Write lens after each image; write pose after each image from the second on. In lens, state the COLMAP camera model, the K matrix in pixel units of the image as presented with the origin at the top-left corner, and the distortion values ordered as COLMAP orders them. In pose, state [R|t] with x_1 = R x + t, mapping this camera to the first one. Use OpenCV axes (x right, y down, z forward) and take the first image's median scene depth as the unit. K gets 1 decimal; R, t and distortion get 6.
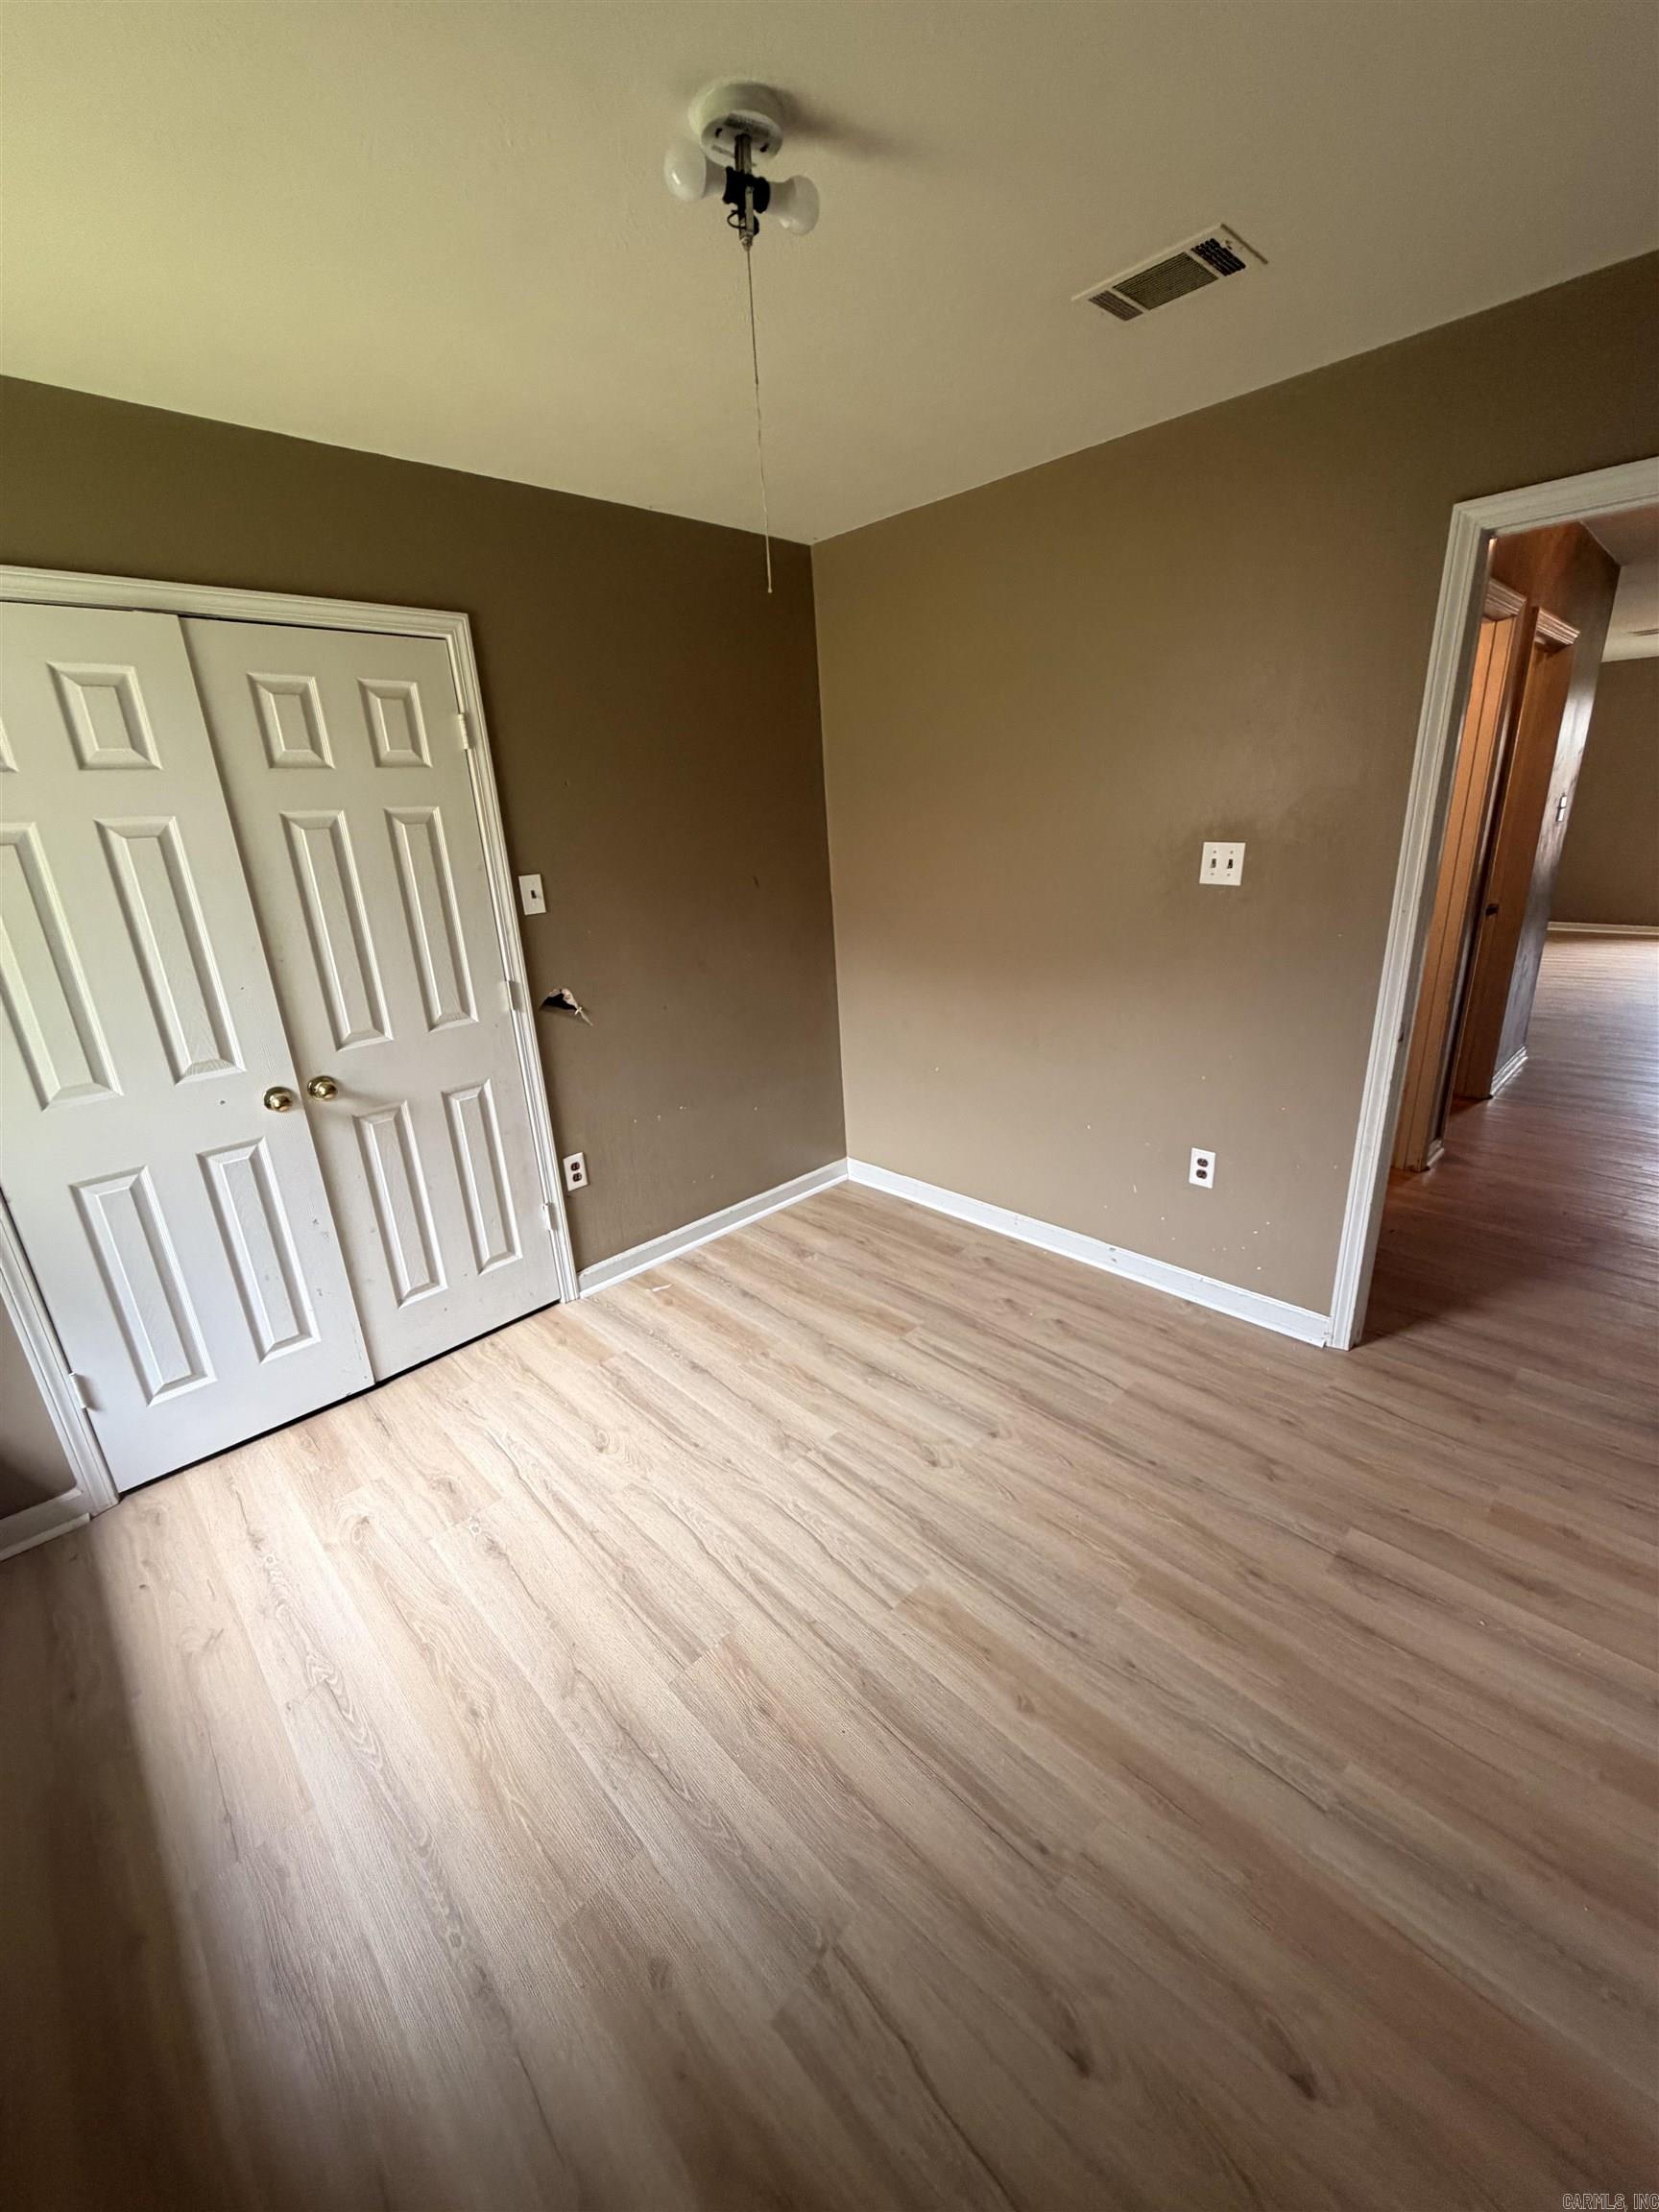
lens RADIAL K [[883.6, 0, 826.1], [0, 883.6, 1101.0], [0, 0, 1]] dist [-0.000574, 0.001036]
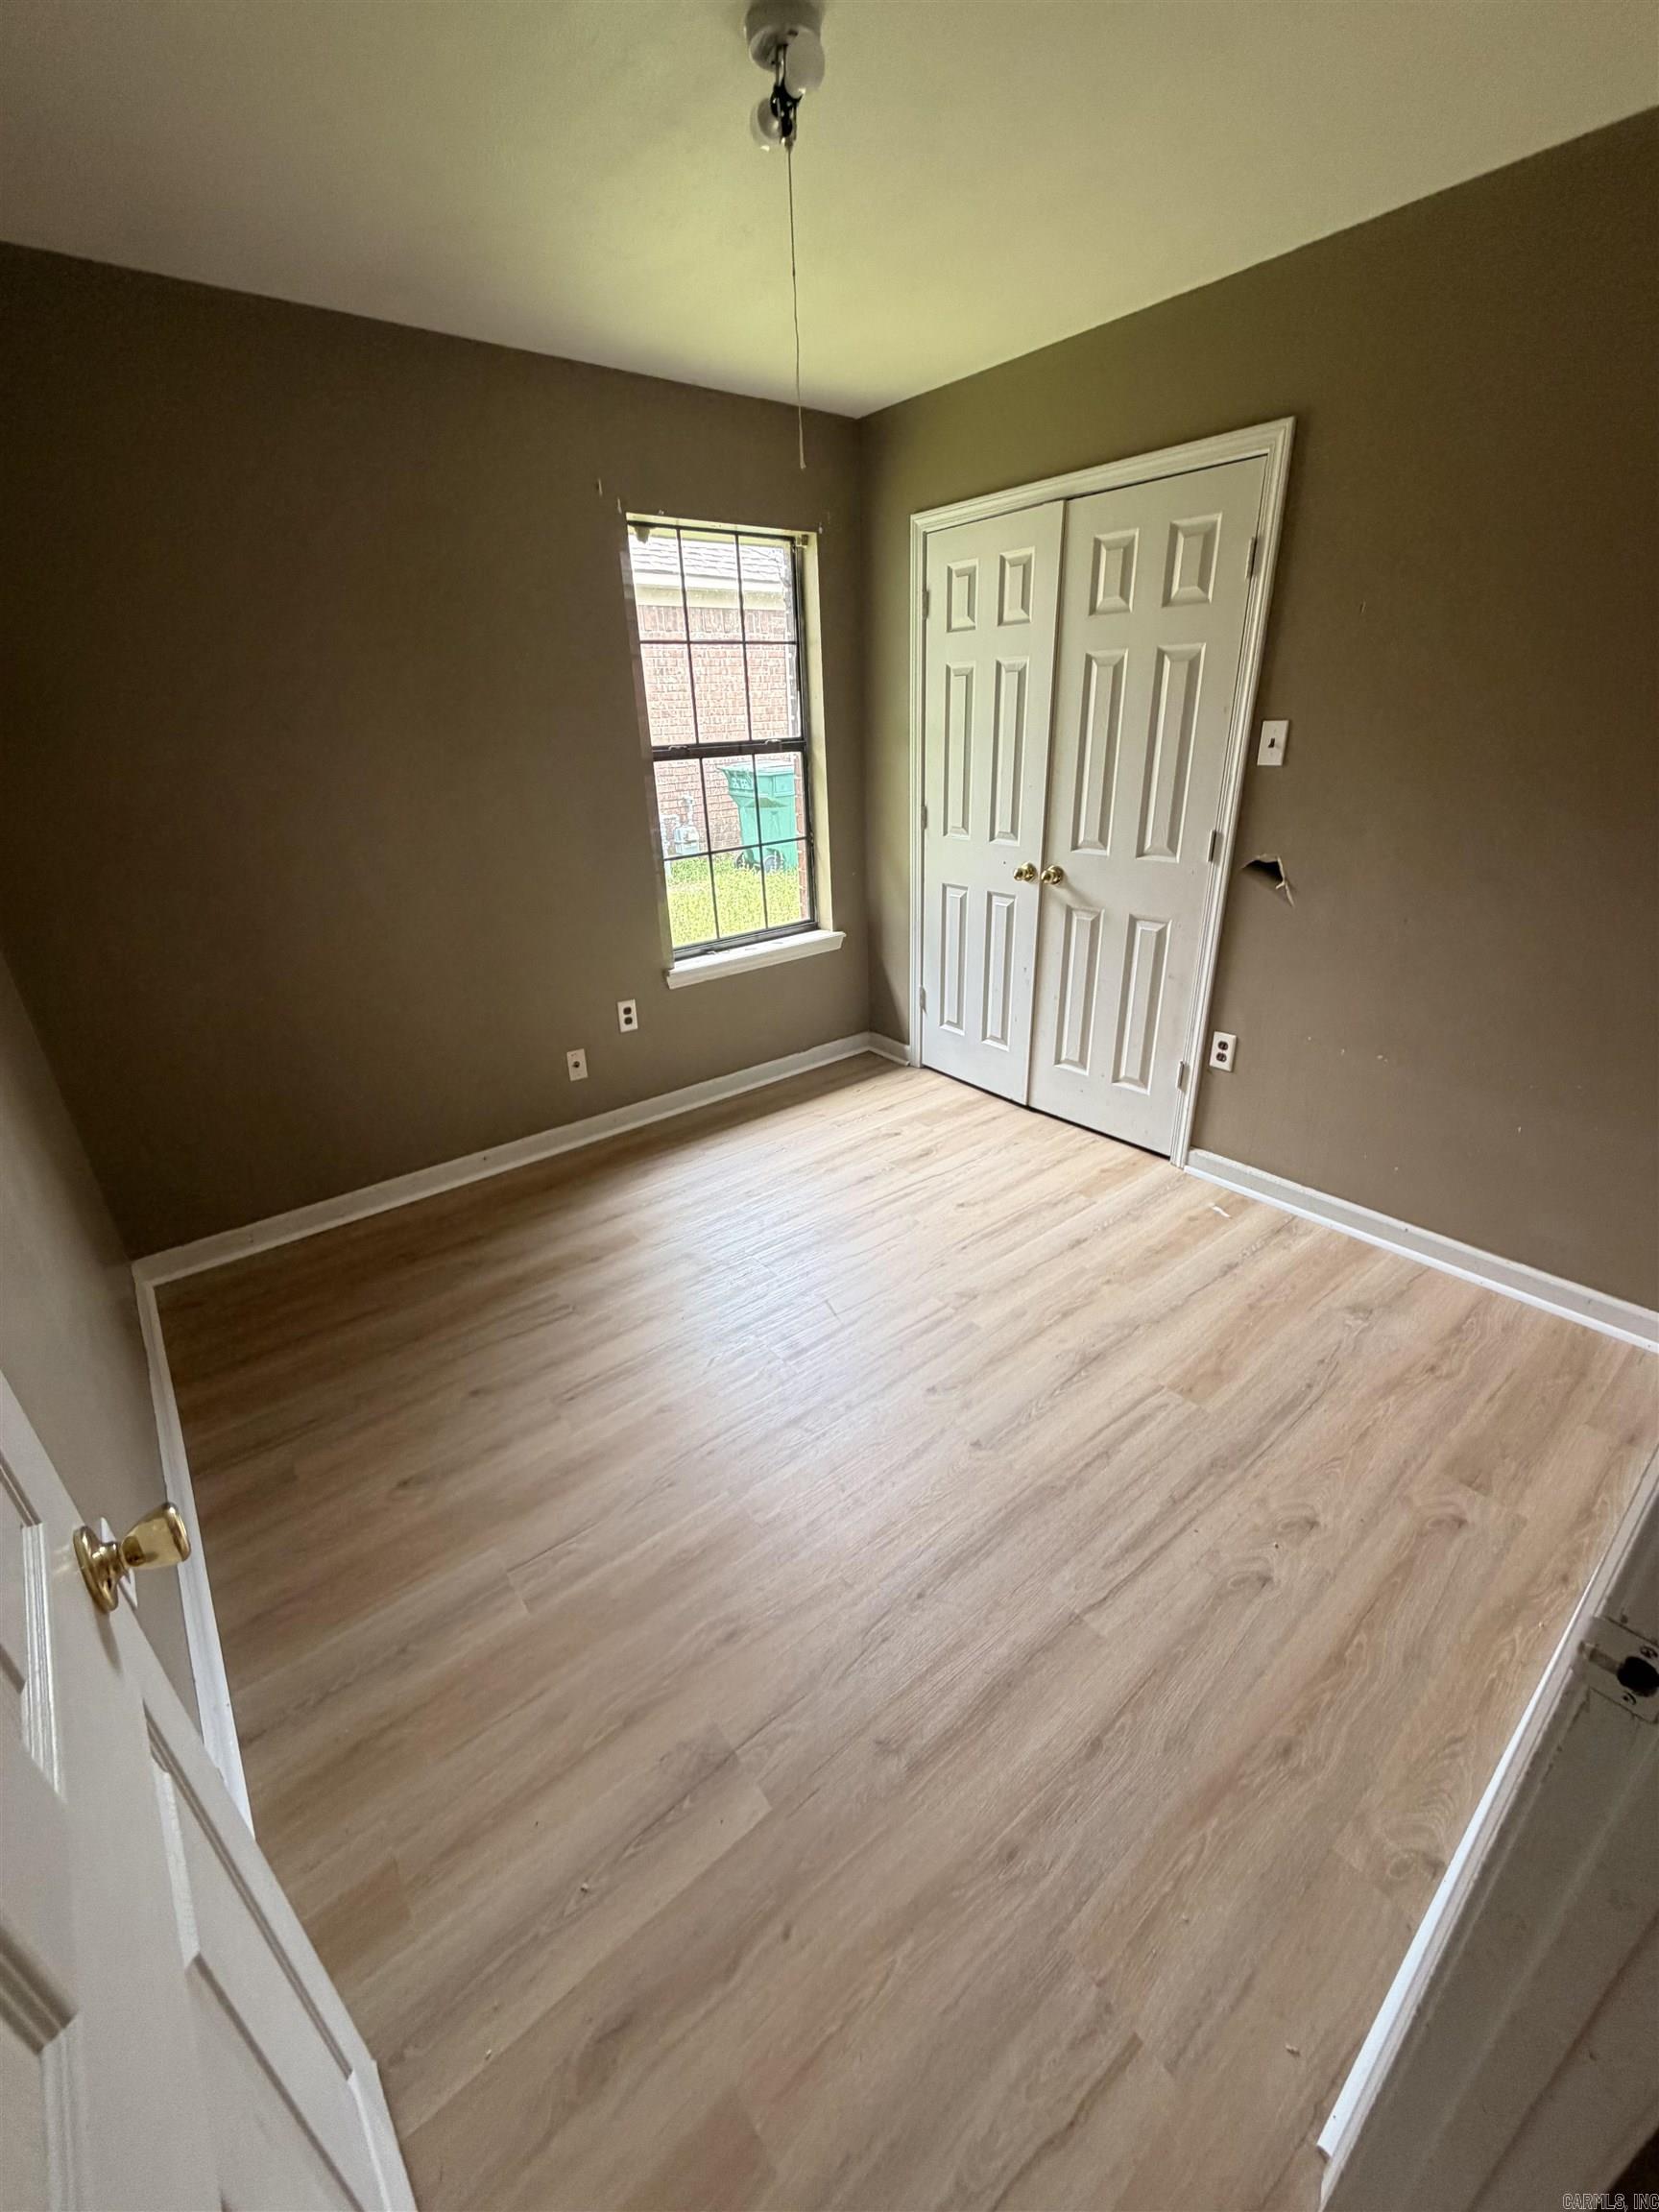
lens RADIAL K [[883.6, 0, 826.1], [0, 883.6, 1101.0], [0, 0, 1]] dist [-0.000574, 0.001036]
pose [[-0.088131, 0.455374, -0.885928, 0.704436], [-0.279326, 0.842407, 0.460790, -0.219829], [0.956143, 0.288073, 0.052956, 0.633975]]
